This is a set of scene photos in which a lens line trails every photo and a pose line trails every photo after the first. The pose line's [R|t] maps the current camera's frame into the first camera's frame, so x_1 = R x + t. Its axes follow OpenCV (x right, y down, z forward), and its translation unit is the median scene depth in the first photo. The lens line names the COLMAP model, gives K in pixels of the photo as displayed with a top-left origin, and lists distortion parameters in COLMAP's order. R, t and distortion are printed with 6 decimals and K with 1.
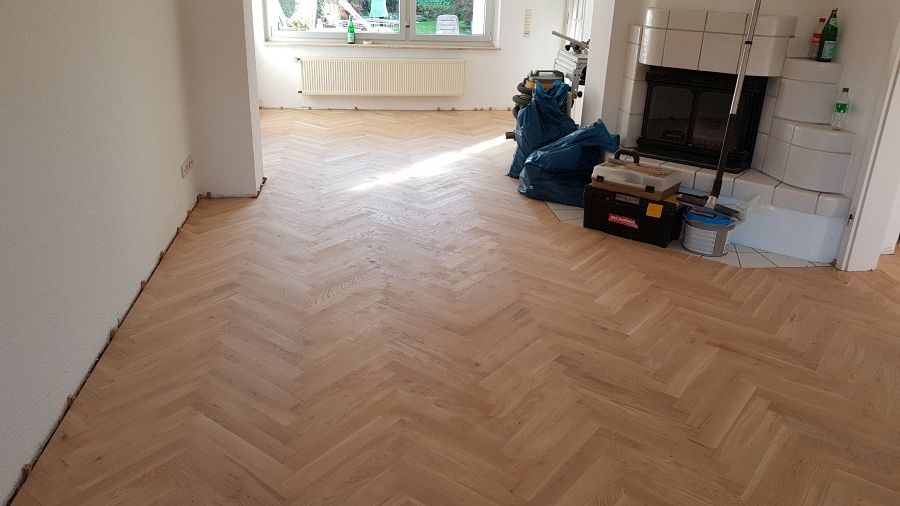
lens RADIAL K [[693.2, 0, 437.5], [0, 693.2, 237.8], [0, 0, 1]] dist [0.077660, -0.136098]
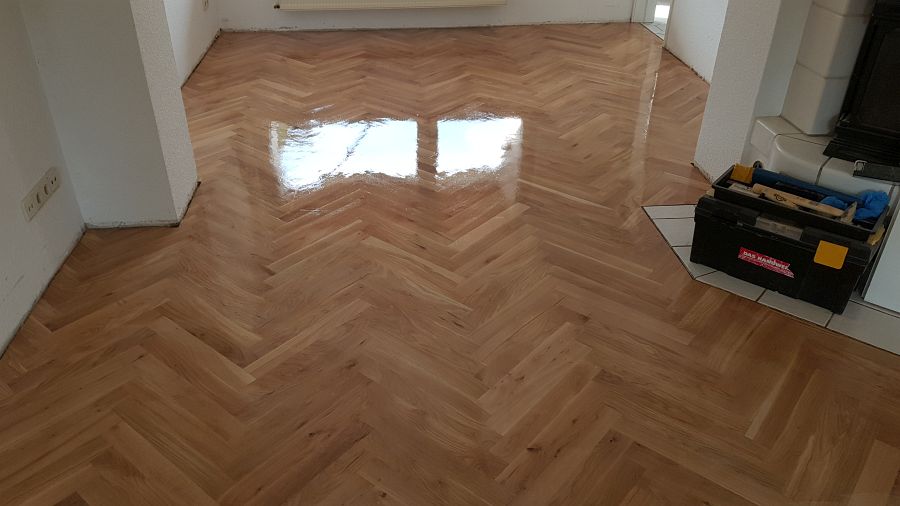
lens RADIAL K [[694.5, 0, 421.5], [0, 694.5, 245.1], [0, 0, 1]] dist [0.073131, -0.127468]
pose [[0.998067, -0.003867, -0.062033, -0.013388], [0.014827, 0.984060, 0.177215, -0.210801], [0.060359, -0.177792, 0.982215, 0.586408]]
